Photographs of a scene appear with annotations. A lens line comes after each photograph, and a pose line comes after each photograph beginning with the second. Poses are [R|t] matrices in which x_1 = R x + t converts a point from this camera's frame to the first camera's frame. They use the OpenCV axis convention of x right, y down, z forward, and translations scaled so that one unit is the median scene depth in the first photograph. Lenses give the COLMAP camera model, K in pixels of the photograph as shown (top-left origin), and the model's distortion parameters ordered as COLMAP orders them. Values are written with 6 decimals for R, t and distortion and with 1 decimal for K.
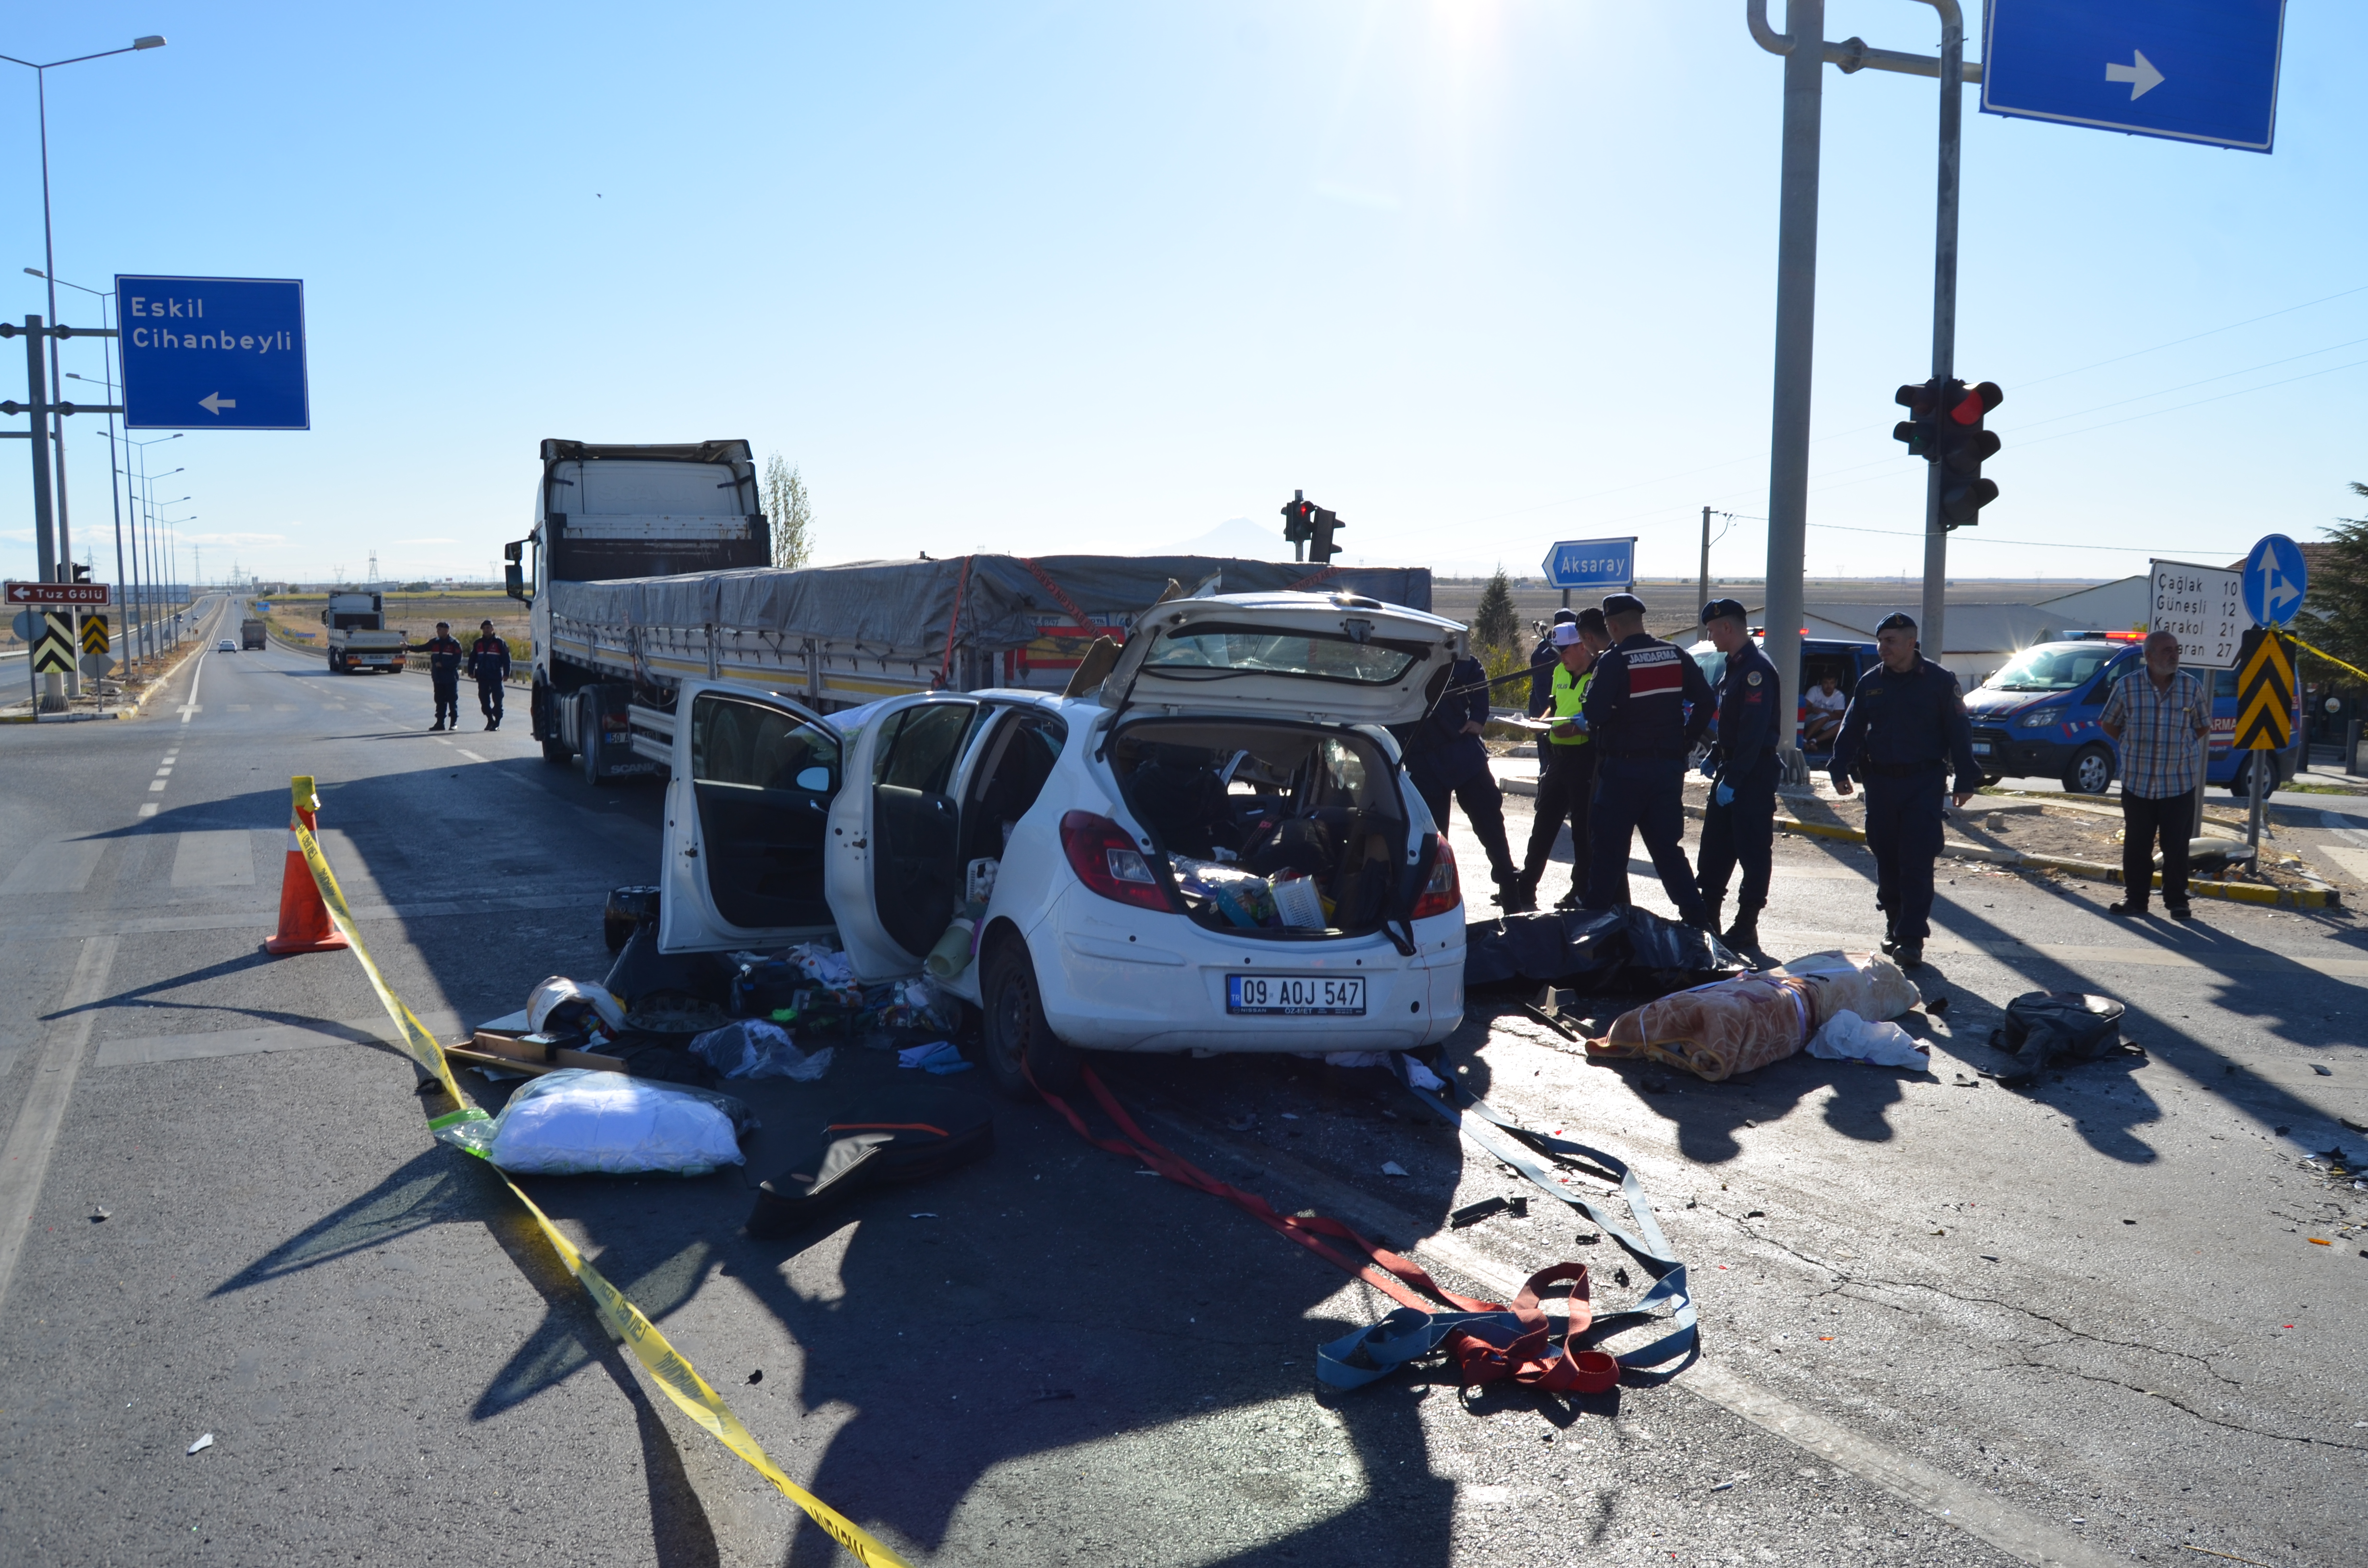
lens RADIAL K [[1826.7, 0, 1192.6], [0, 1826.7, 797.8], [0, 0, 1]] dist [-0.096004, 0.039499]
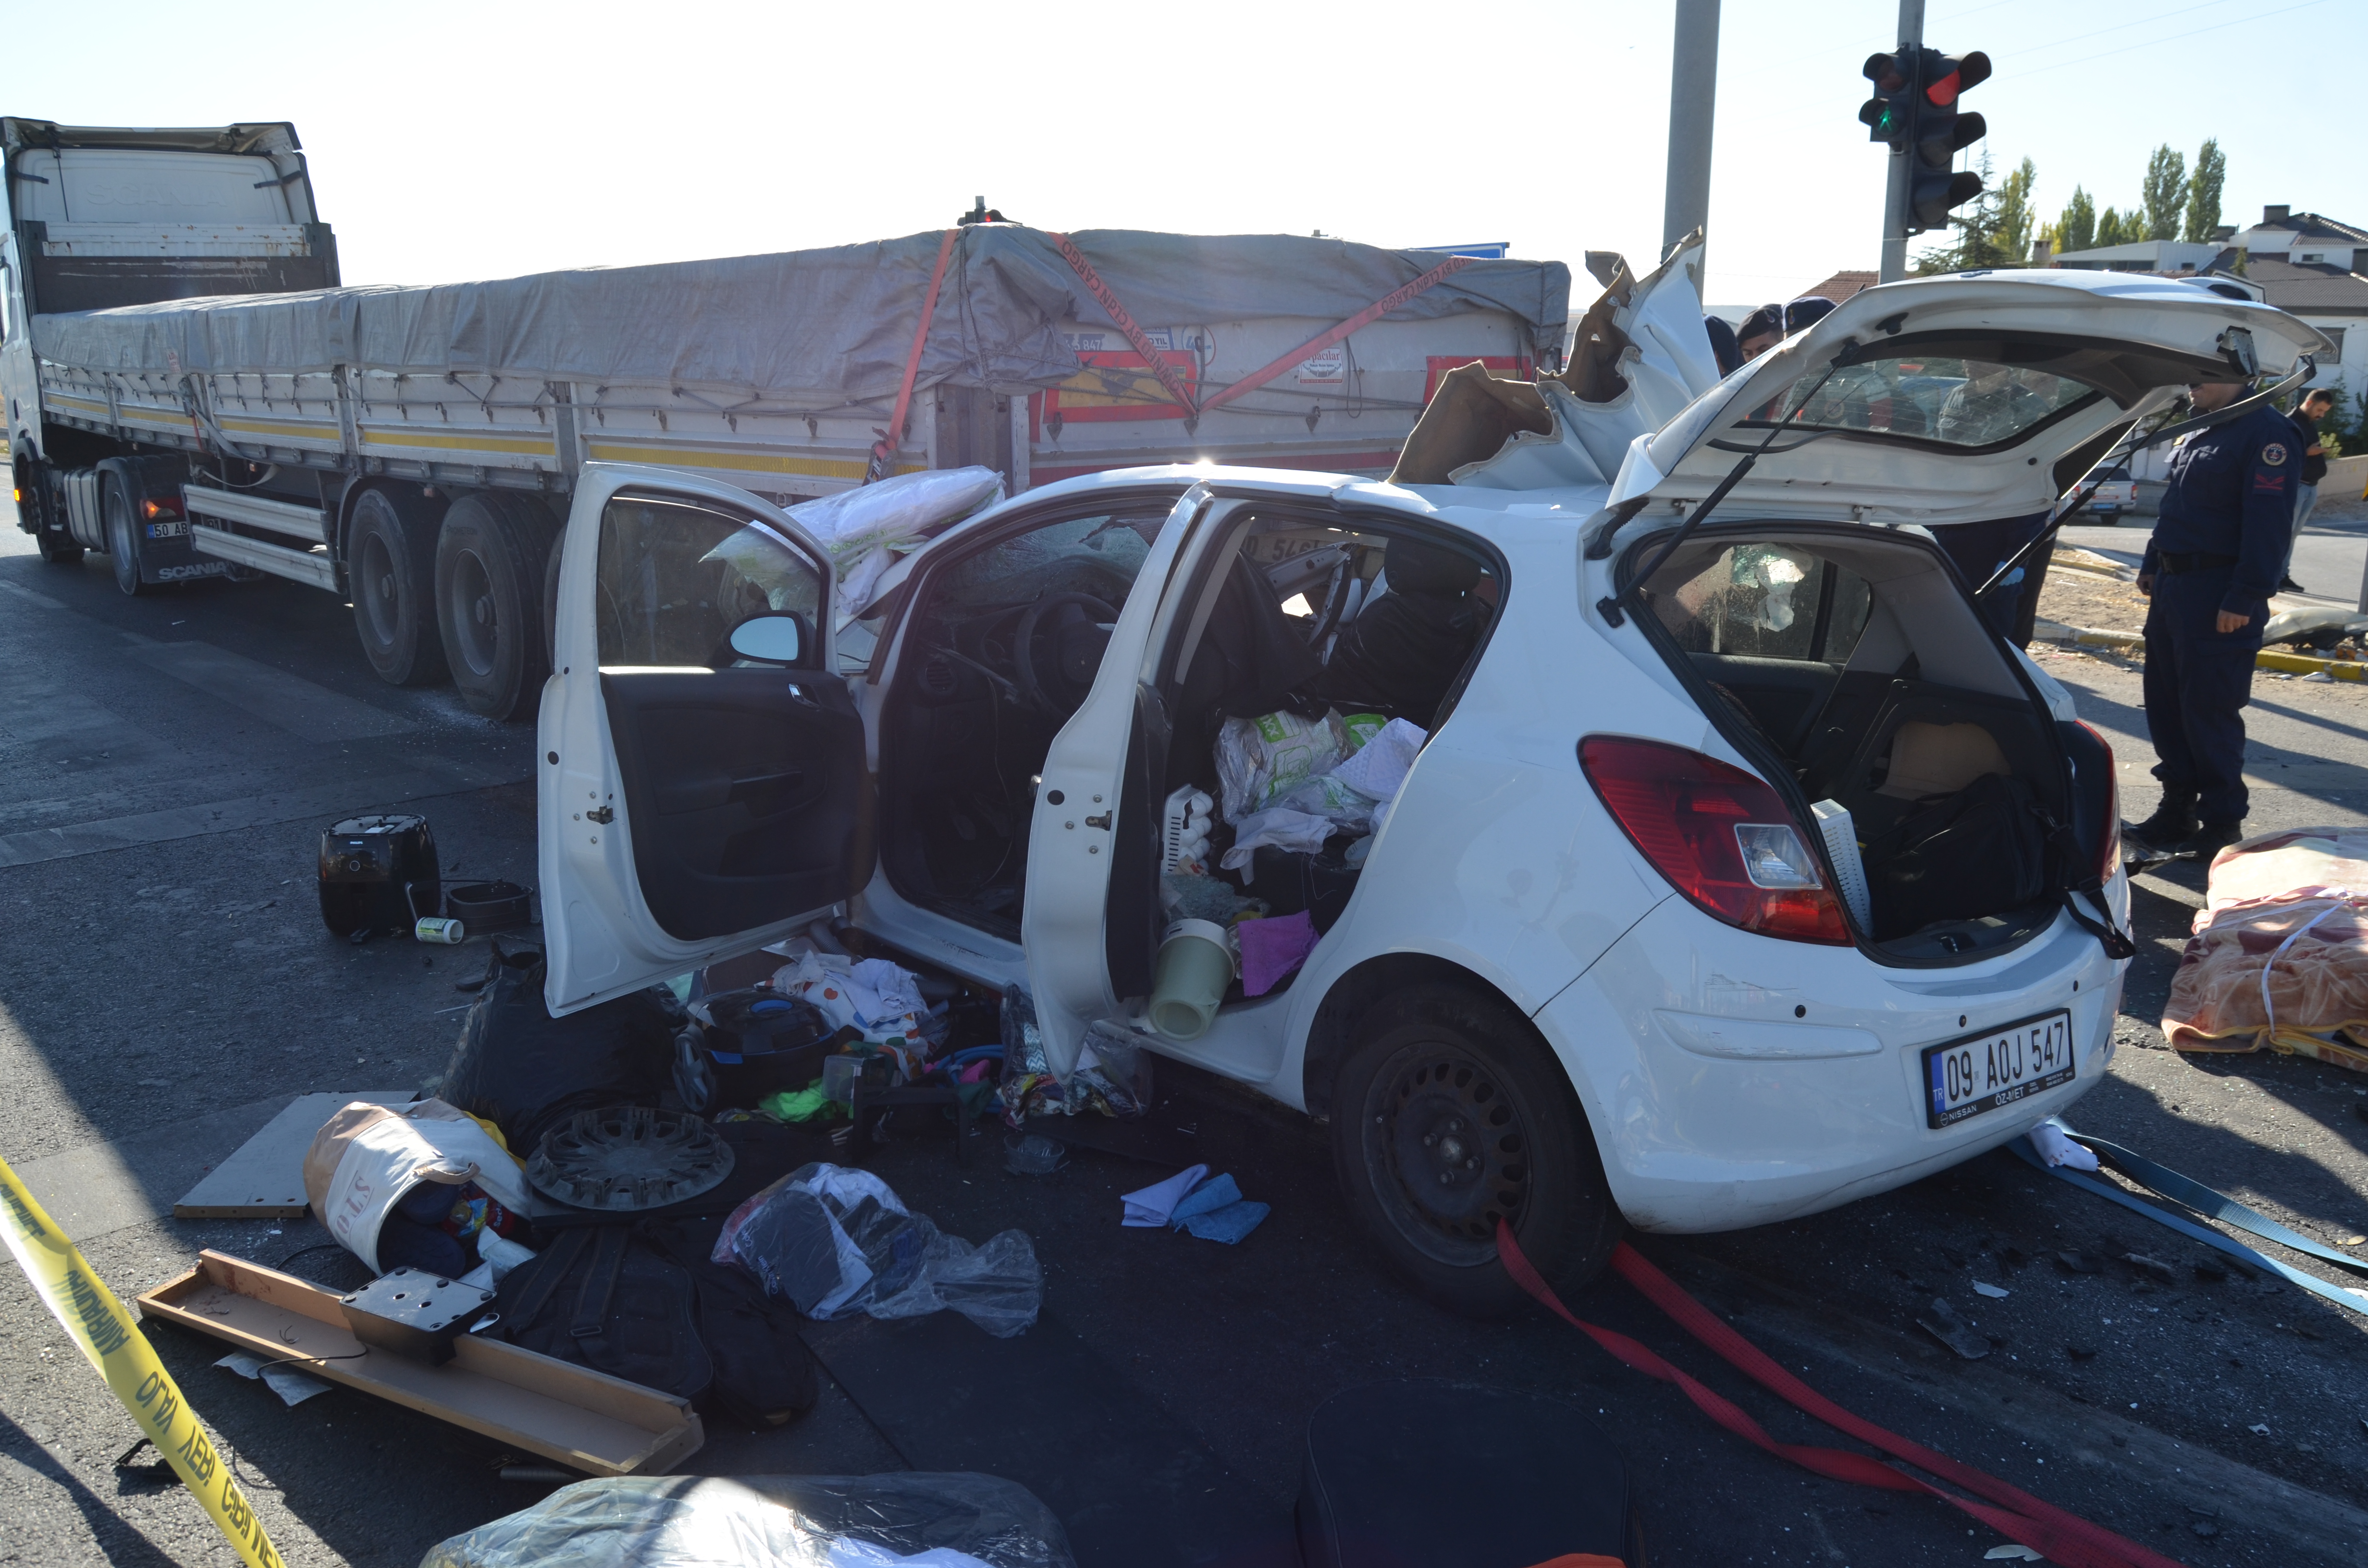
lens RADIAL K [[1826.7, 0, 1183.5], [0, 1826.7, 792.1], [0, 0, 1]] dist [-0.096004, 0.039499]
pose [[0.968555, -0.066190, 0.239835, -0.125851], [0.032439, 0.989330, 0.142036, -0.021670], [-0.246677, -0.129789, 0.960367, 0.252980]]
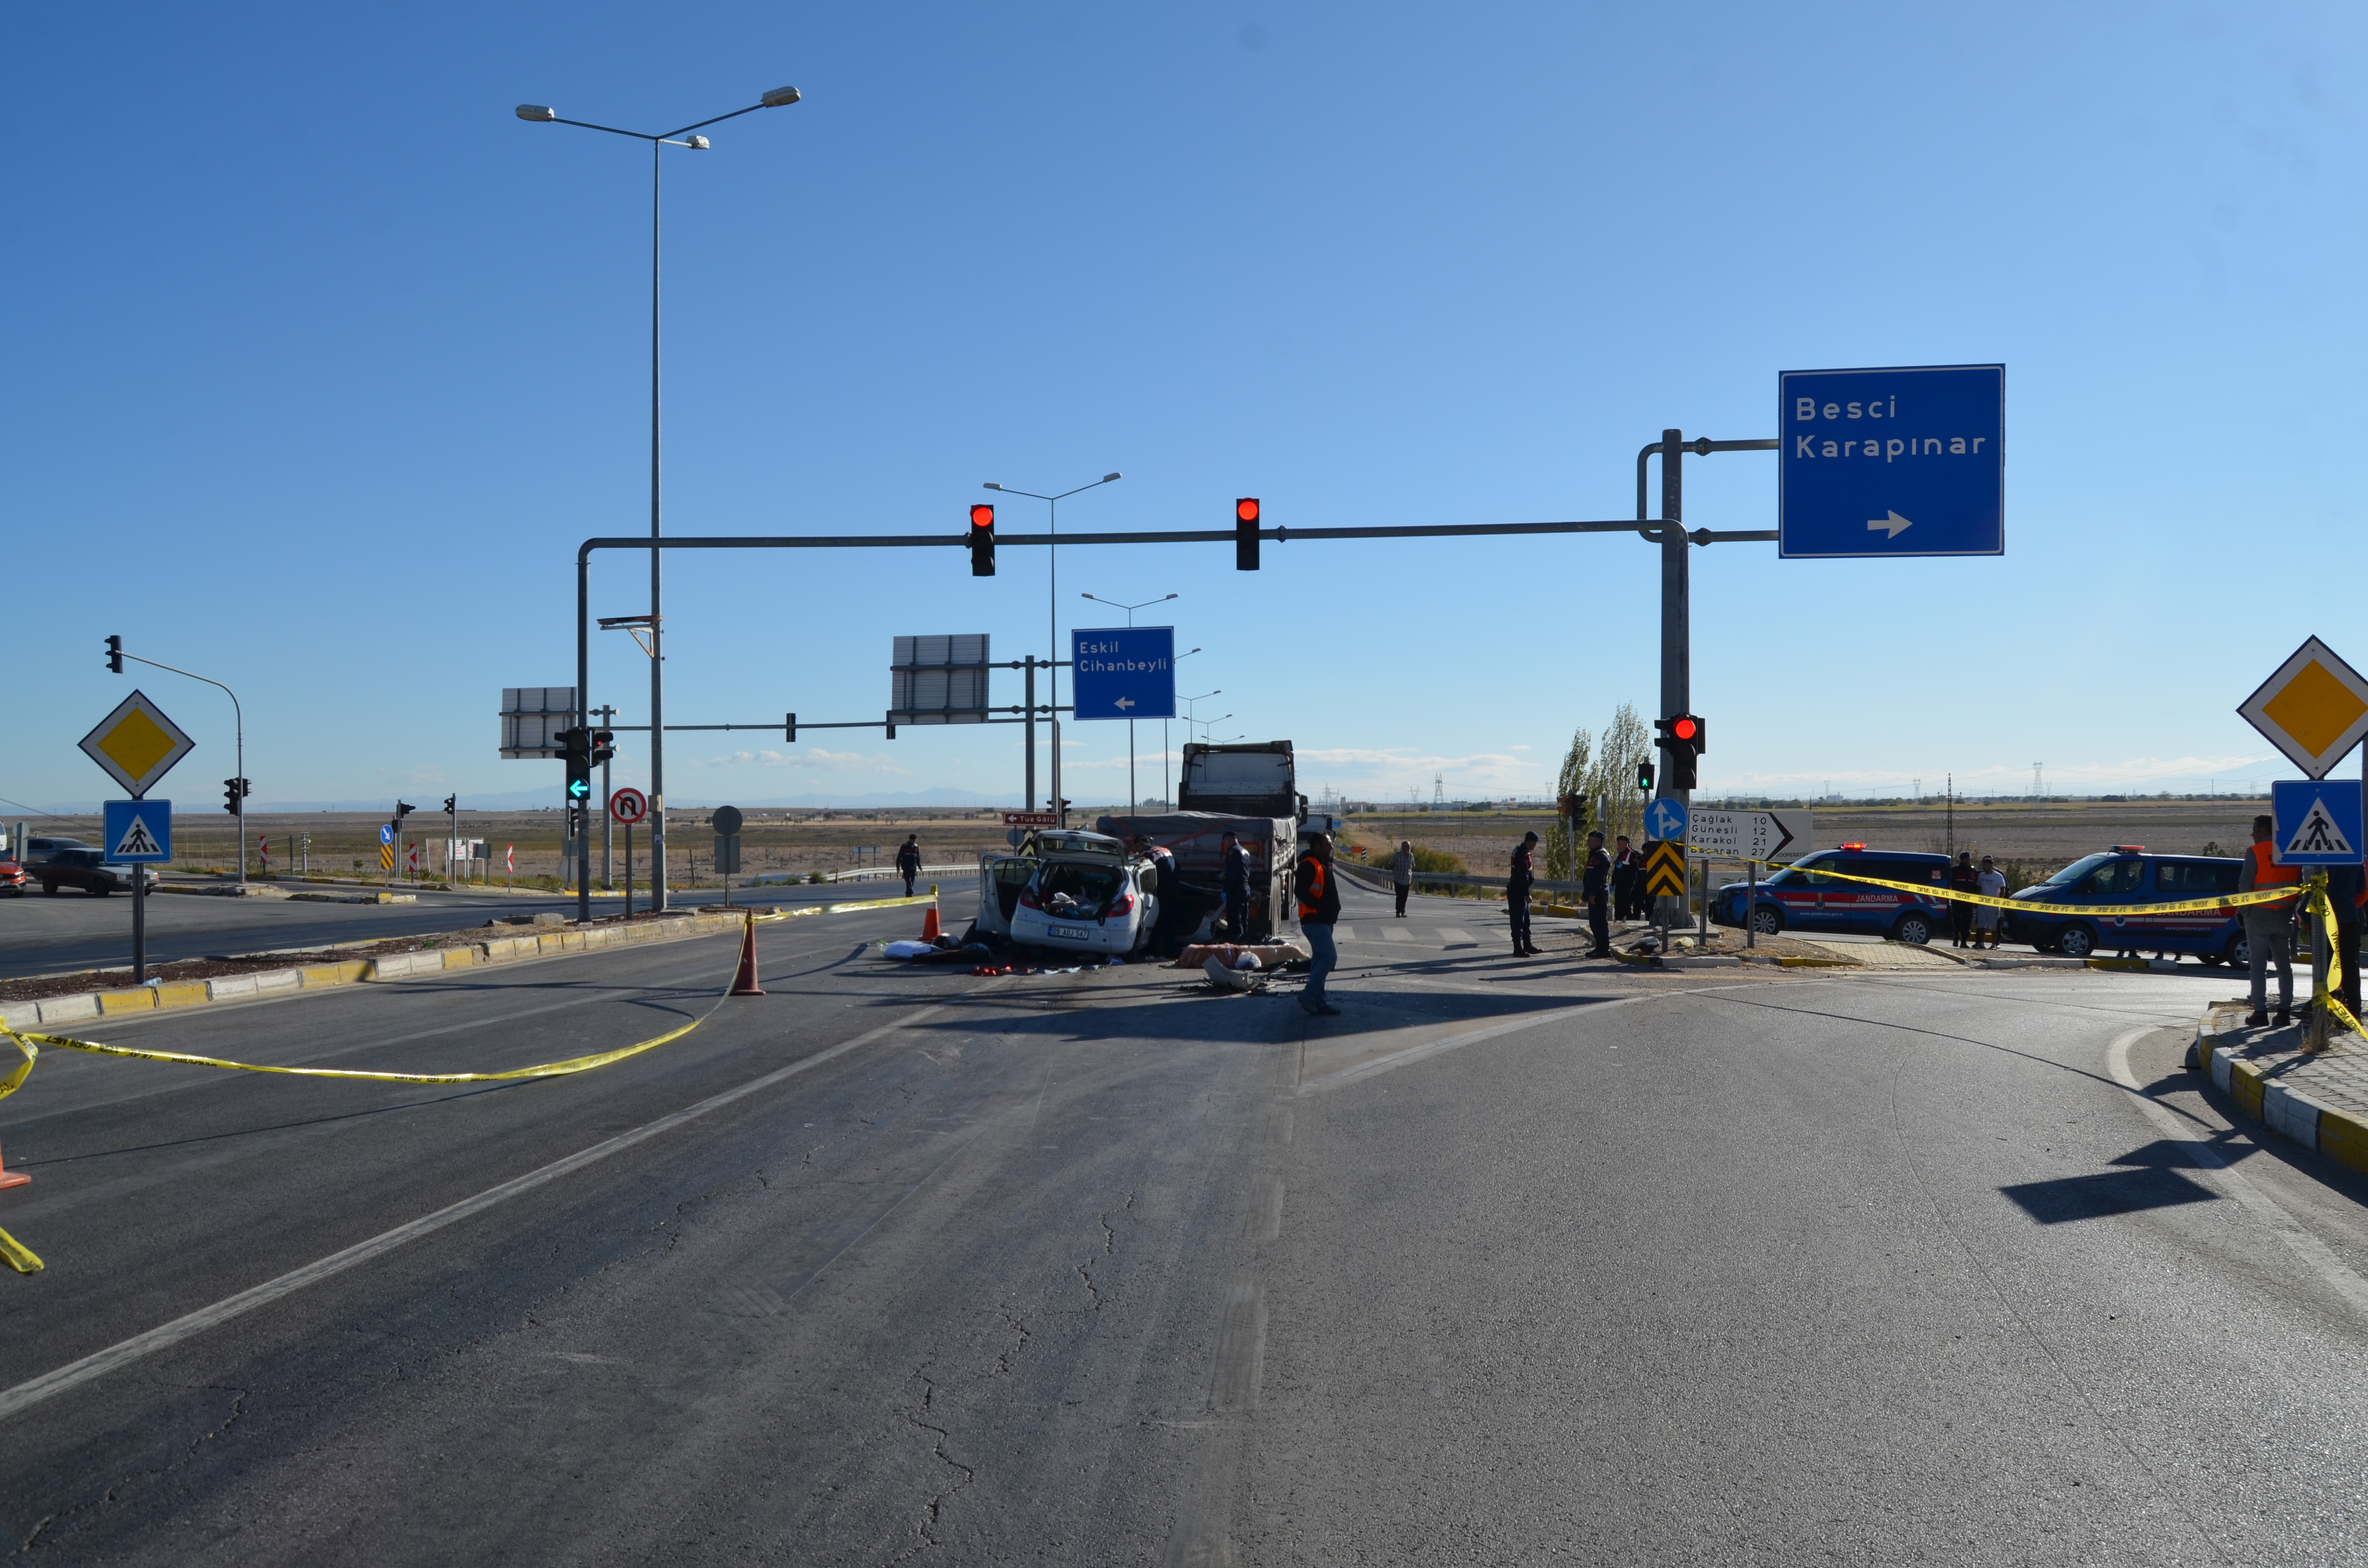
lens RADIAL K [[1826.7, 0, 1182.8], [0, 1826.7, 788.0], [0, 0, 1]] dist [-0.096004, 0.039499]
pose [[0.842003, -0.011784, -0.539344, 1.035101], [-0.056150, 0.992417, -0.109343, 0.093511], [0.536543, 0.122351, 0.834956, -0.946622]]
